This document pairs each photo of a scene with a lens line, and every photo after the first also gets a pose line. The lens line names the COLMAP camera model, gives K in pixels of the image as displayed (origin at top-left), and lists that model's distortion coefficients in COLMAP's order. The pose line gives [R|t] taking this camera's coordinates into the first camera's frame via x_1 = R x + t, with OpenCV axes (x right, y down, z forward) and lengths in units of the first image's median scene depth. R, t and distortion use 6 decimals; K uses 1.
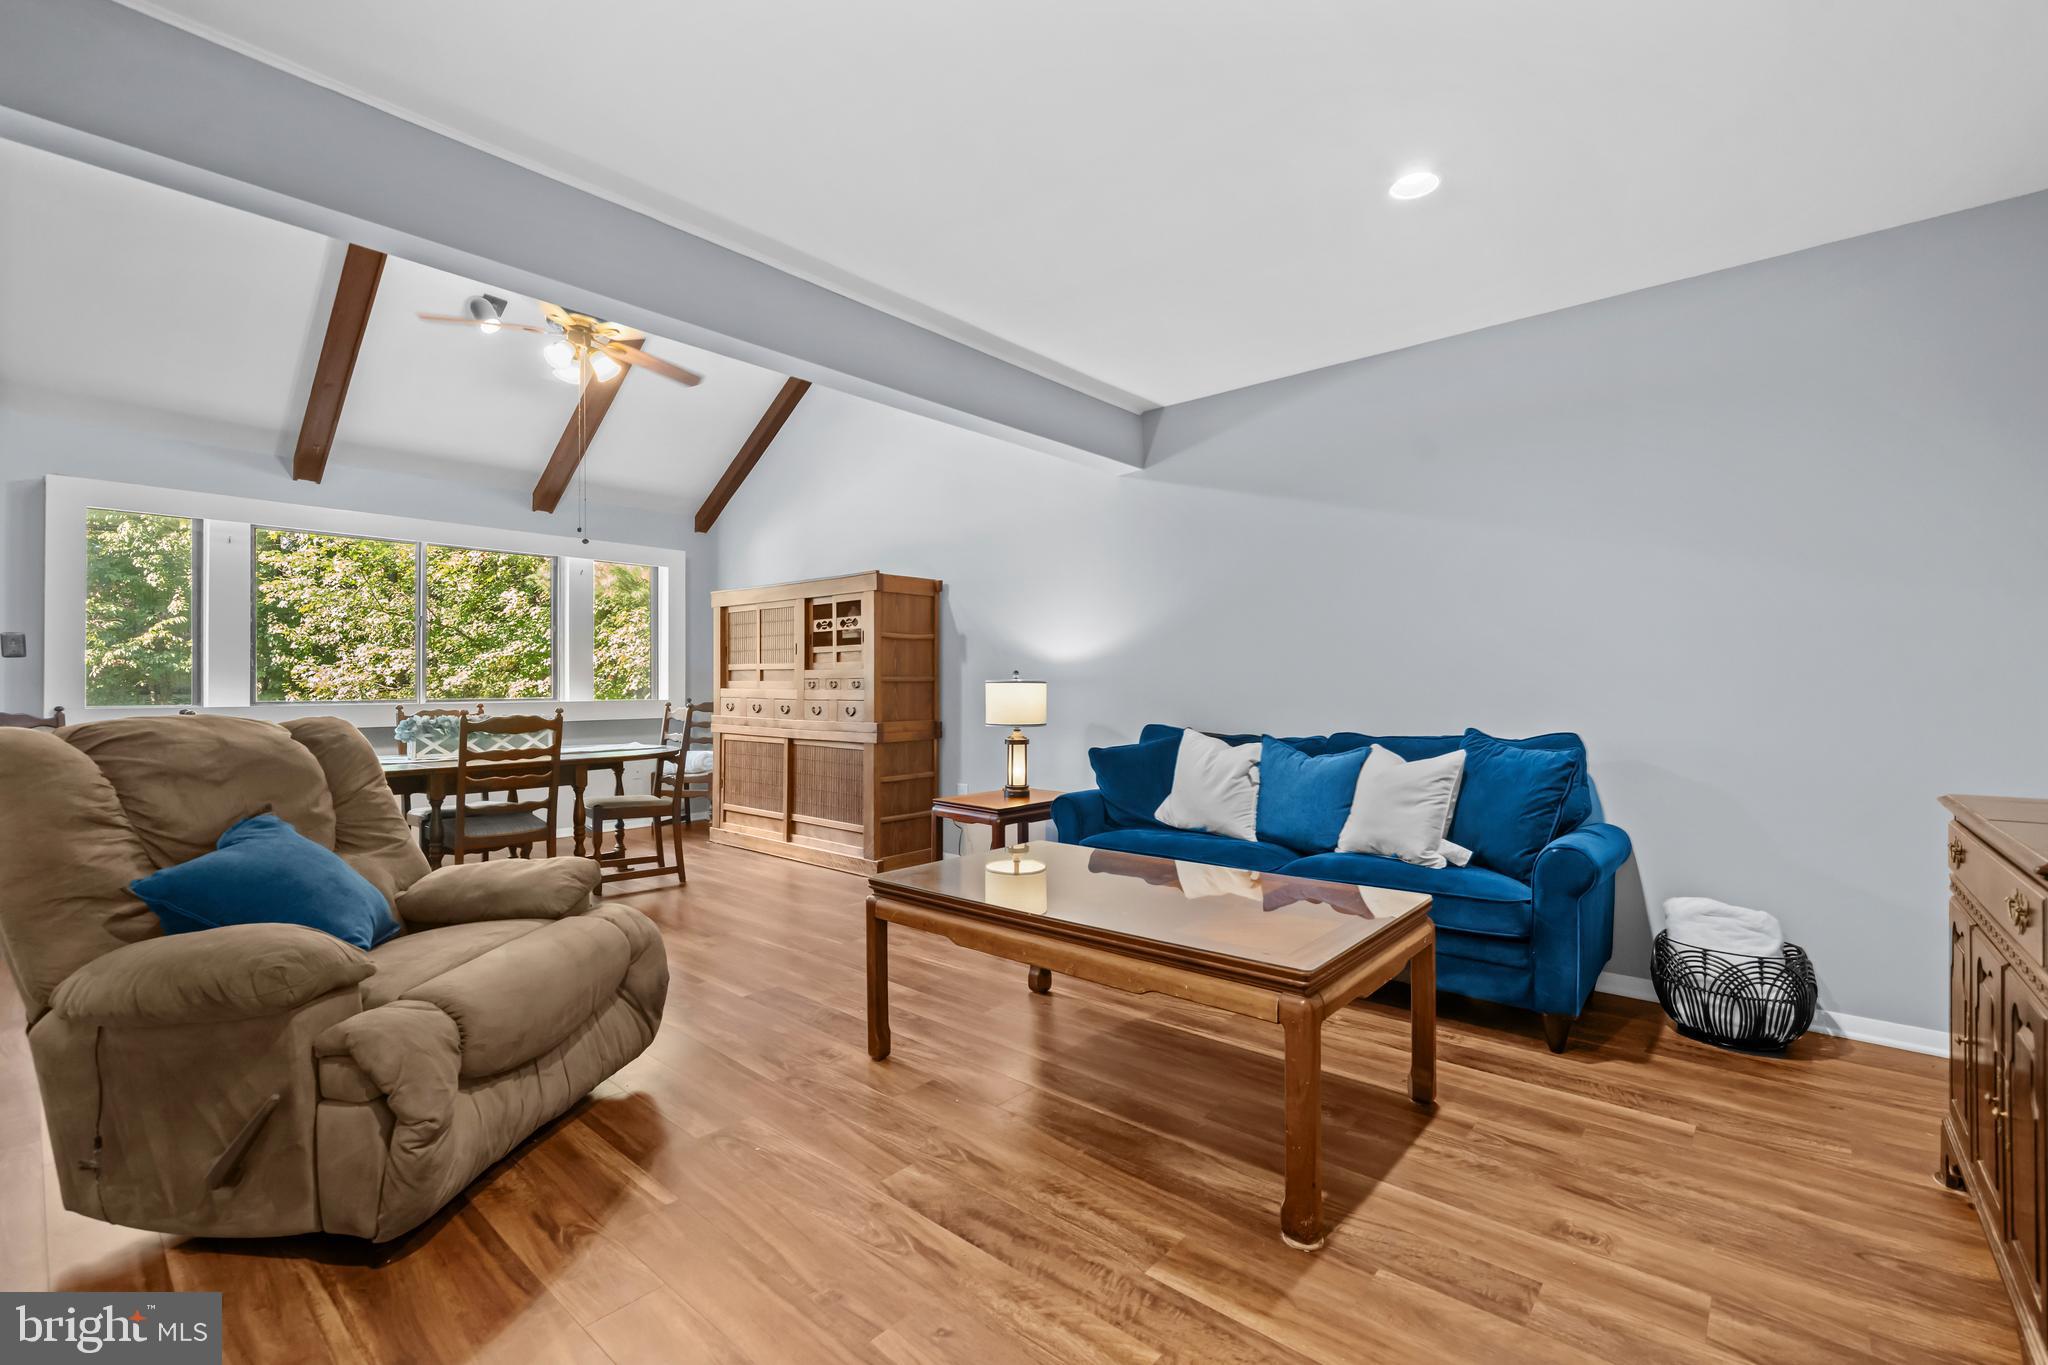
lens RADIAL K [[884.0, 0, 1019.1], [0, 884.0, 686.1], [0, 0, 1]] dist [0.001490, 0.000175]
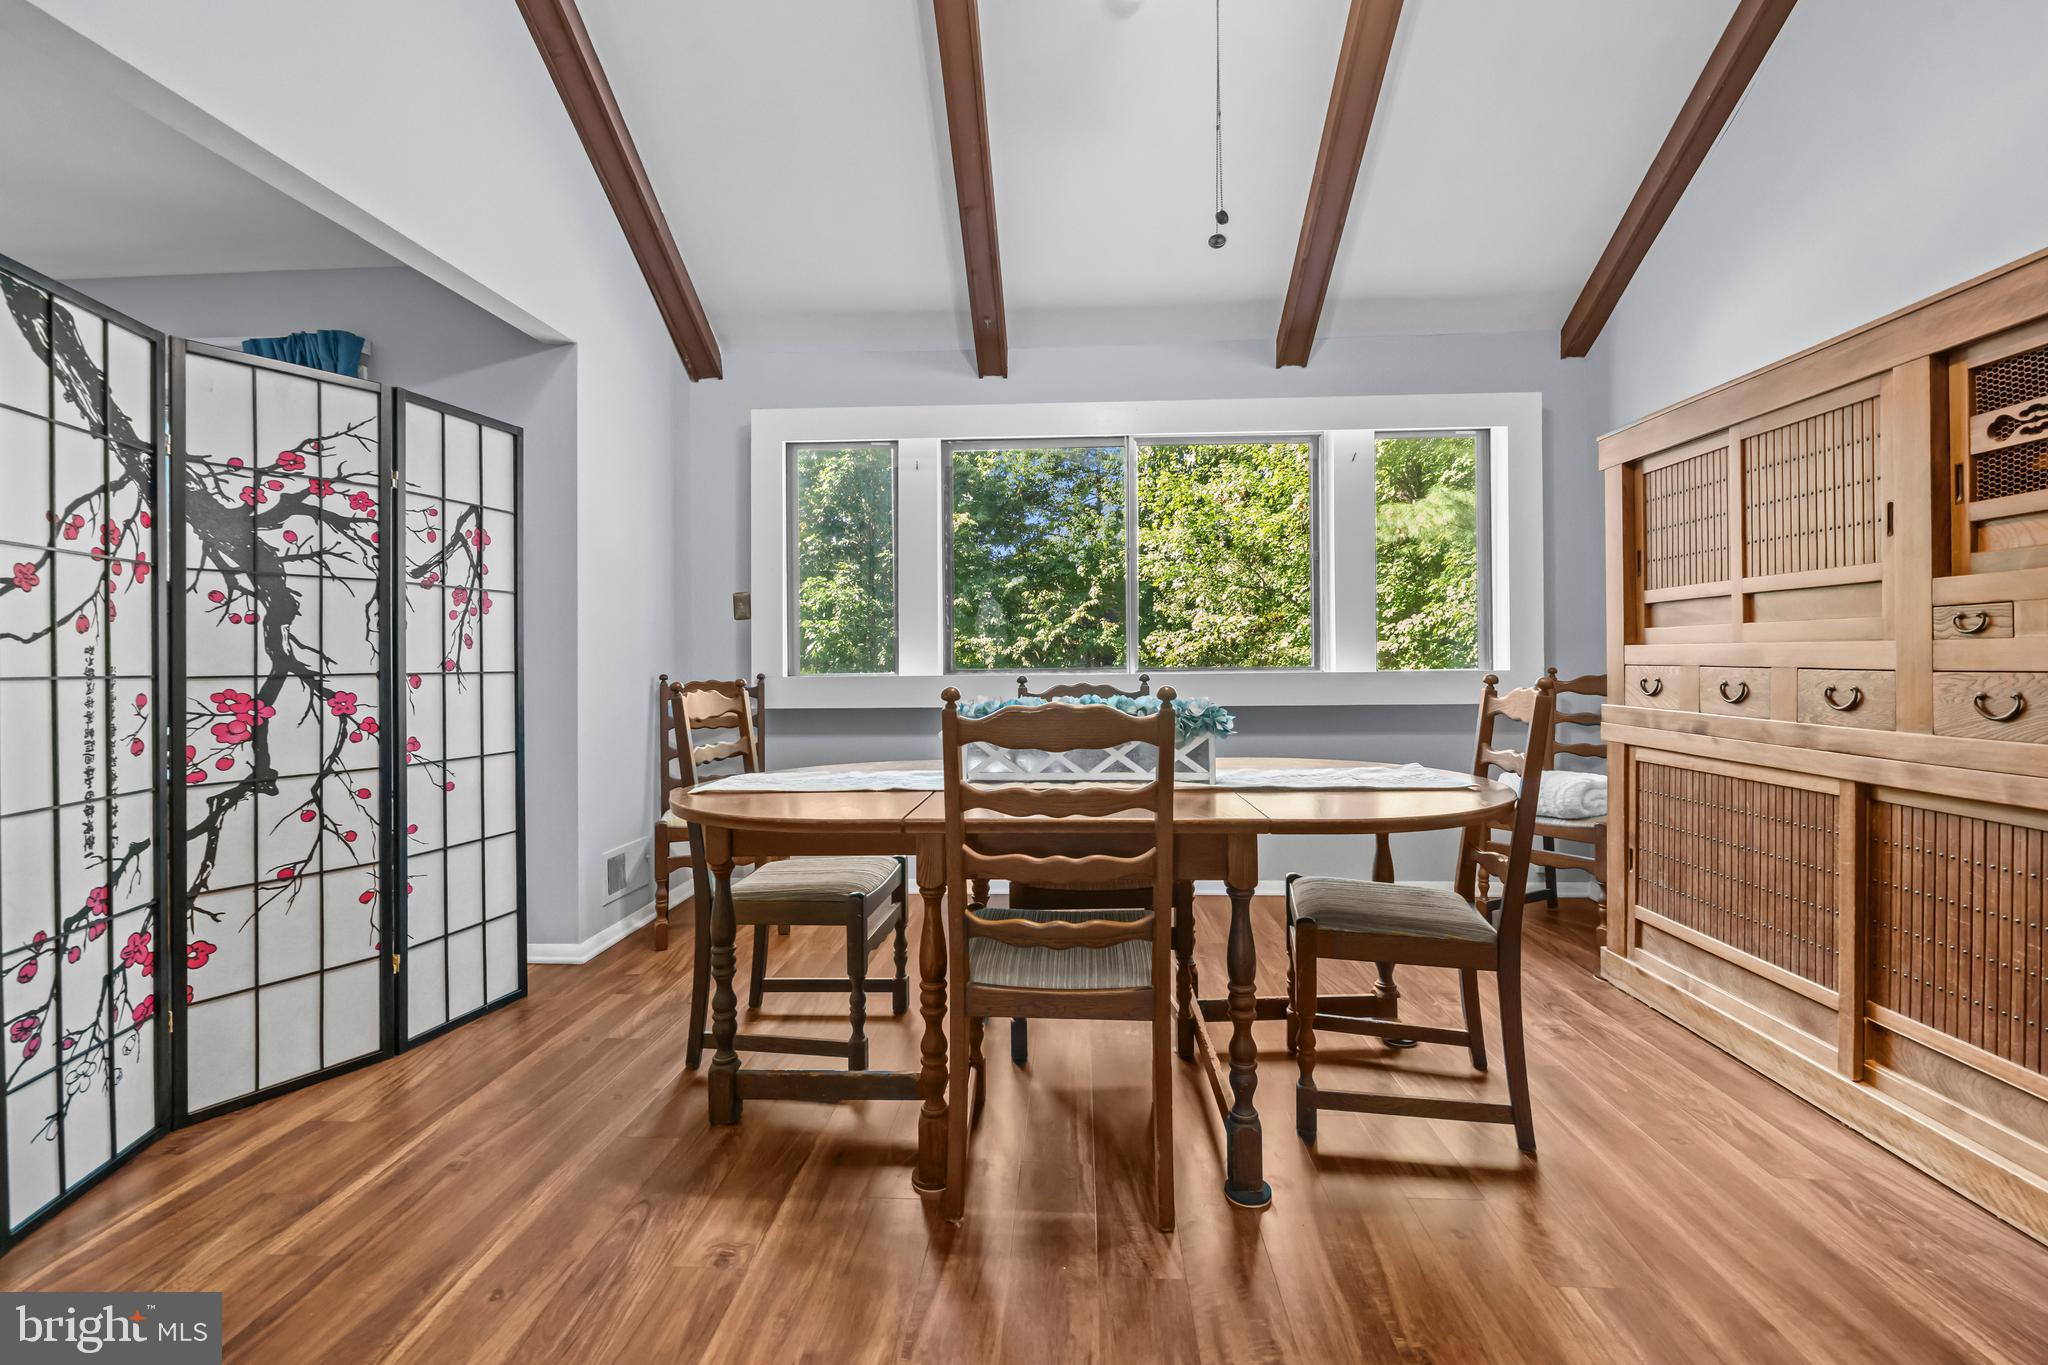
lens RADIAL K [[884.0, 0, 1025.9], [0, 884.0, 654.6], [0, 0, 1]] dist [0.001490, 0.000175]
pose [[0.617678, -0.009718, -0.786371, -0.188233], [0.007244, 0.999952, -0.006668, 0.009242], [0.786398, -0.001578, 0.617718, 0.528583]]
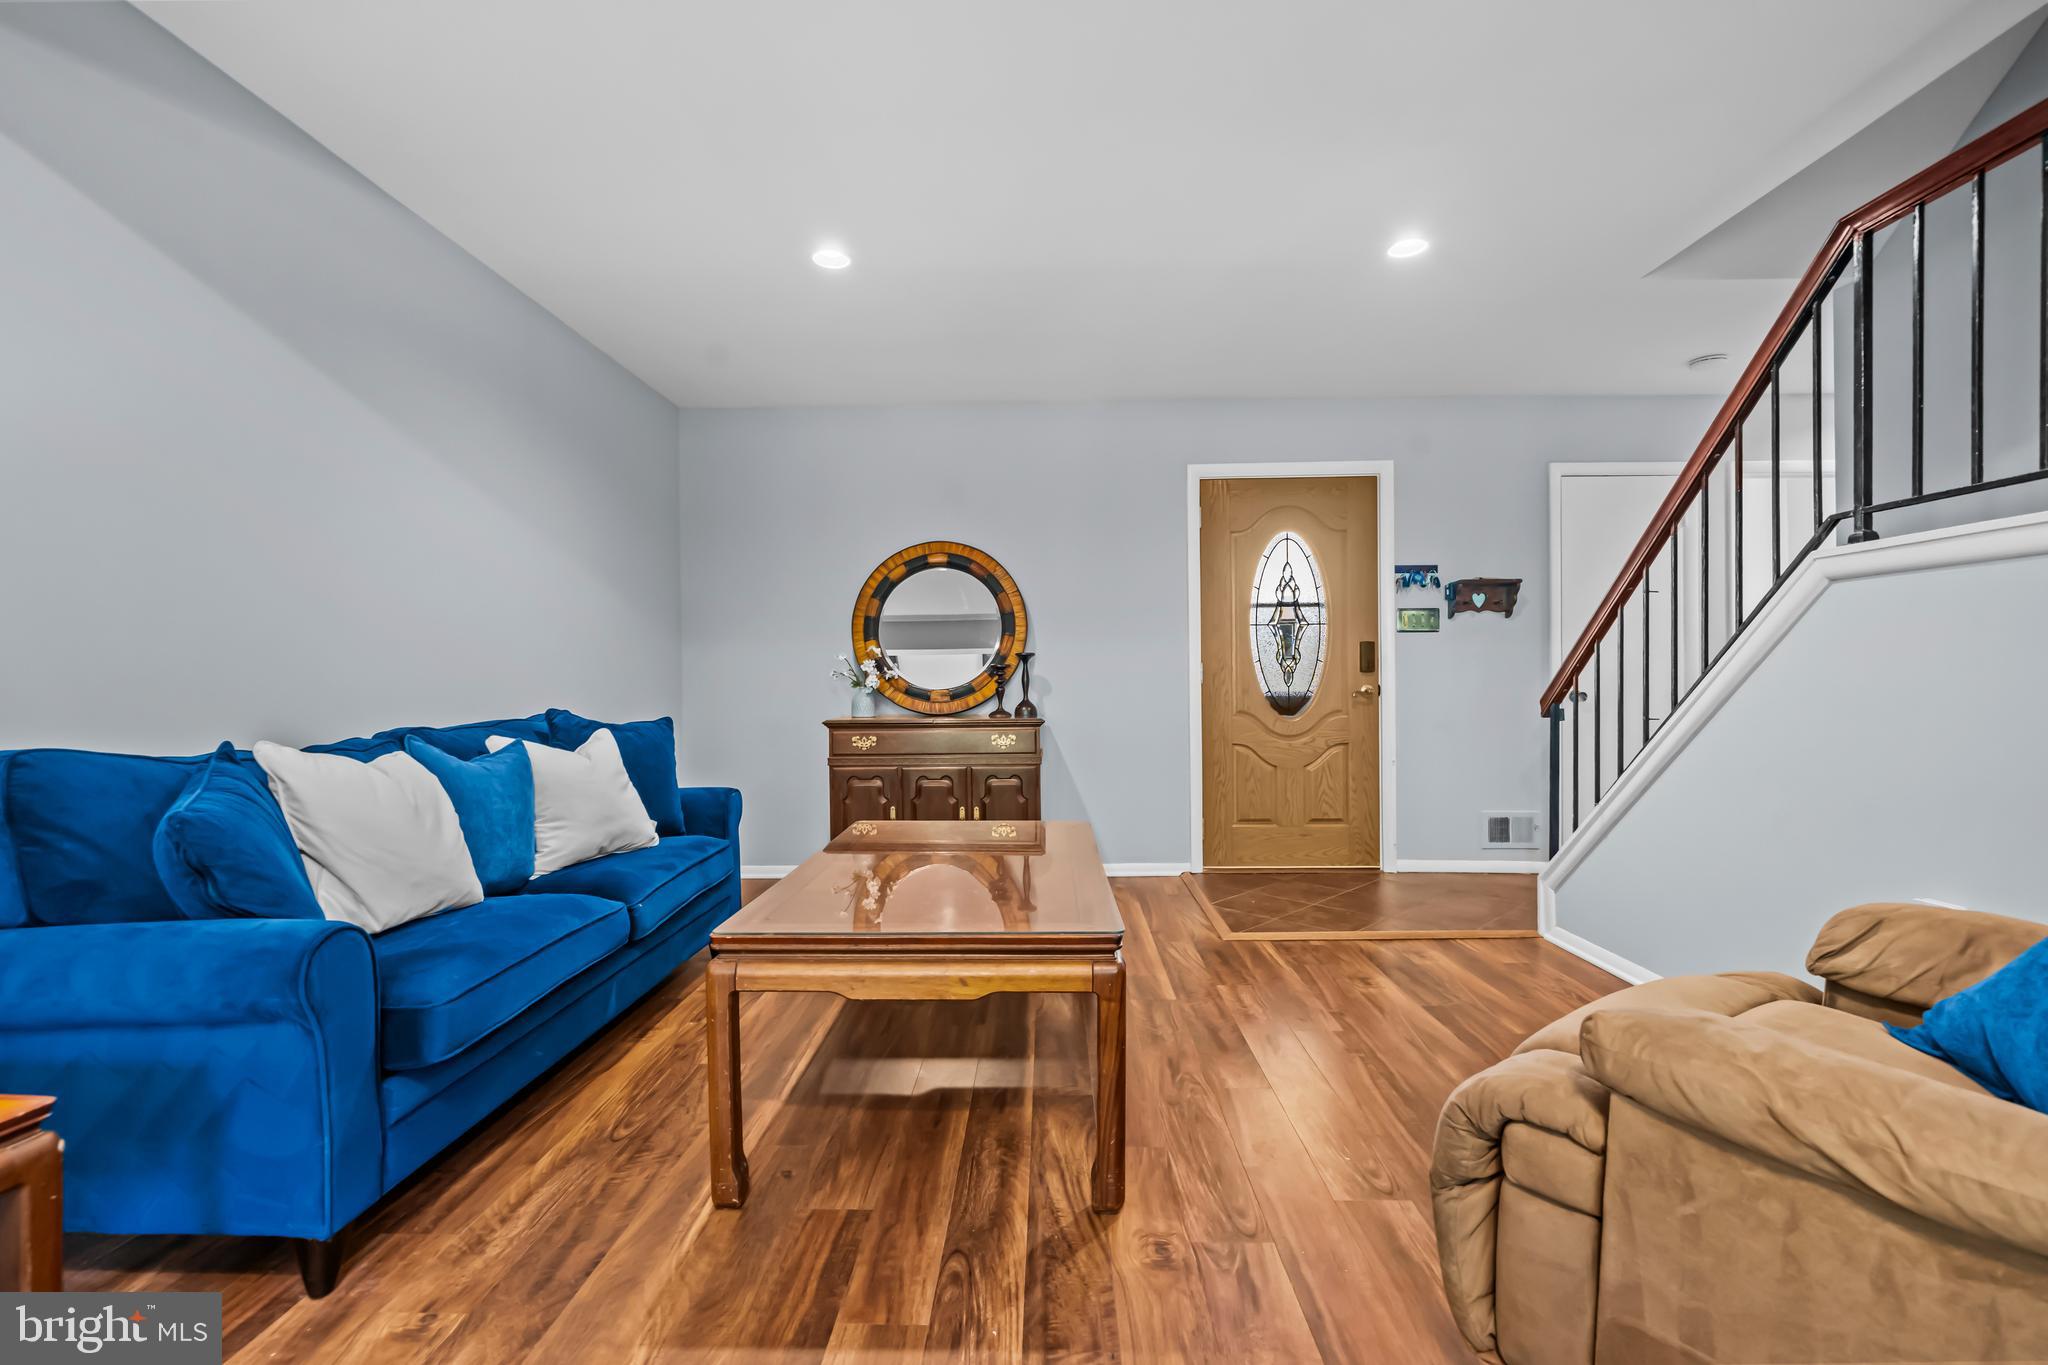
lens RADIAL K [[884.0, 0, 1037.2], [0, 884.0, 689.5], [0, 0, 1]] dist [0.001490, 0.000175]
pose [[-0.651901, 0.002196, 0.758301, -0.289159], [0.007599, 0.999965, 0.003637, 0.016007], [-0.758266, 0.008133, -0.651894, 0.681910]]
